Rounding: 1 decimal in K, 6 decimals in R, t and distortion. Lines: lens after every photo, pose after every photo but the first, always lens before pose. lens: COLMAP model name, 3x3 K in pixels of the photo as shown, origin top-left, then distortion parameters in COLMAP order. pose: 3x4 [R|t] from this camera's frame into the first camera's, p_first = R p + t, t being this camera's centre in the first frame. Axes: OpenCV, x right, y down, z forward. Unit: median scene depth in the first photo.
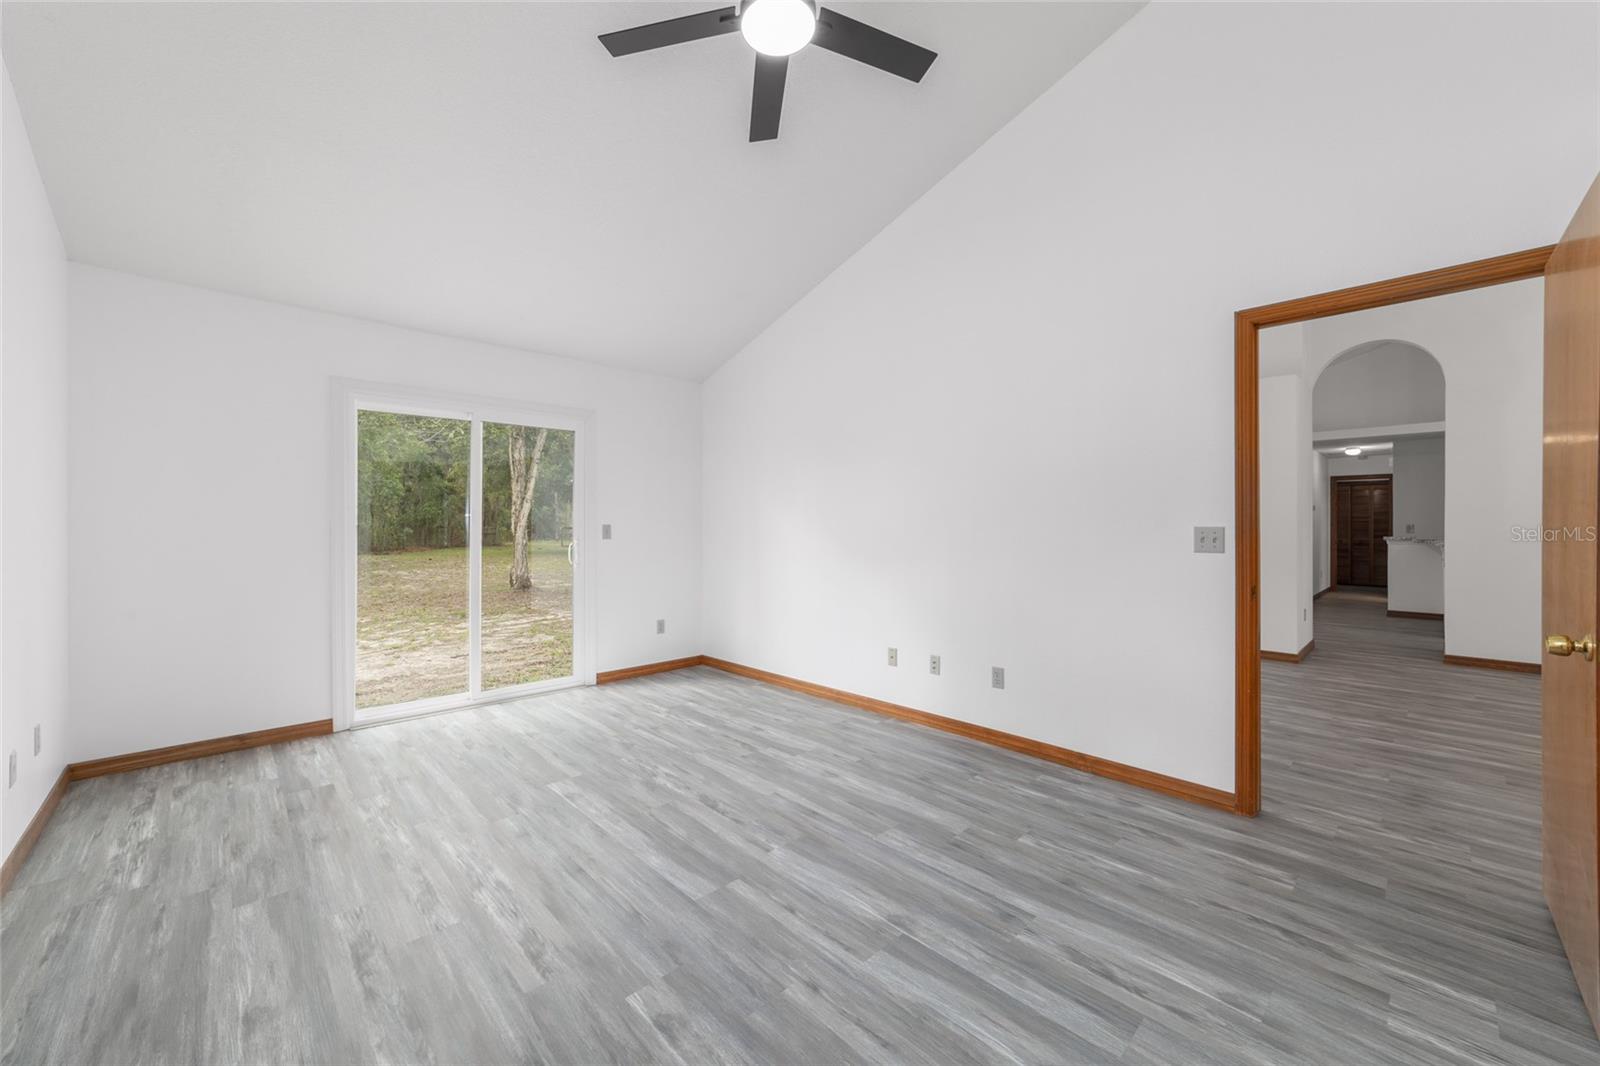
lens RADIAL K [[620.1, 0, 802.4], [0, 620.1, 522.5], [0, 0, 1]] dist [-0.013137, 0.005463]
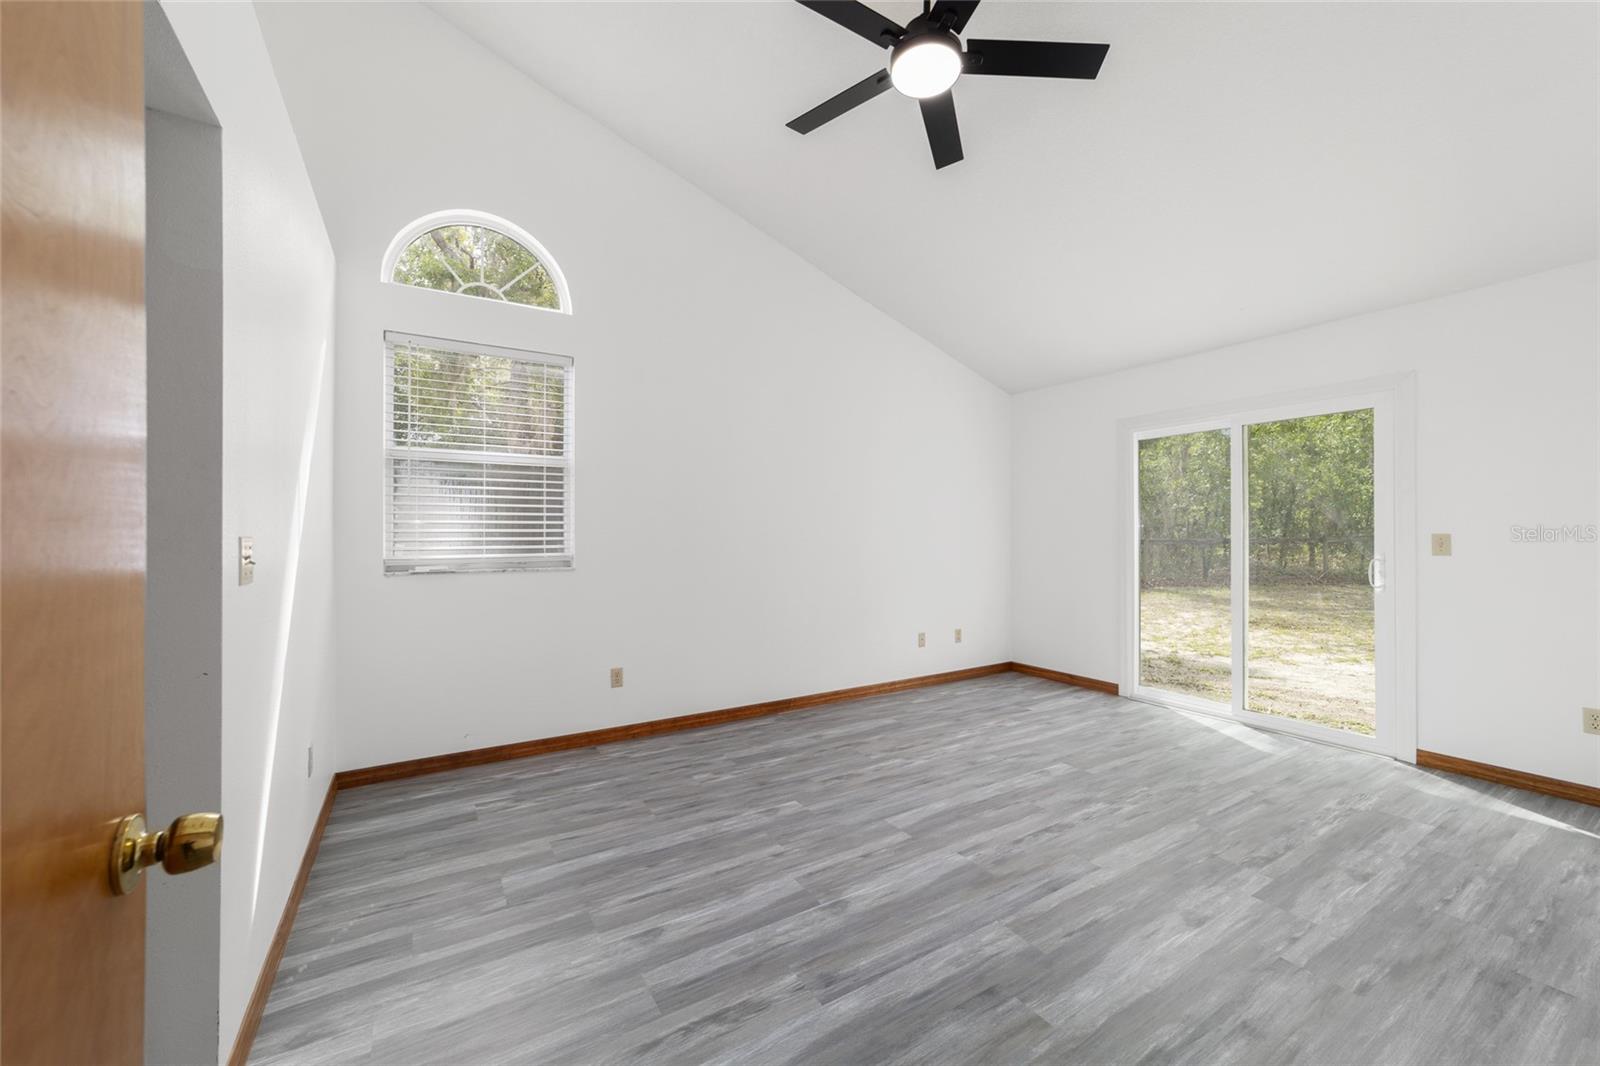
lens RADIAL K [[620.1, 0, 796.2], [0, 620.1, 536.4], [0, 0, 1]] dist [-0.013137, 0.005463]
pose [[-0.224289, 0.001831, -0.974521, 0.961322], [0.006459, 0.999979, 0.000393, 0.003135], [0.974501, -0.006207, -0.224296, 0.927418]]
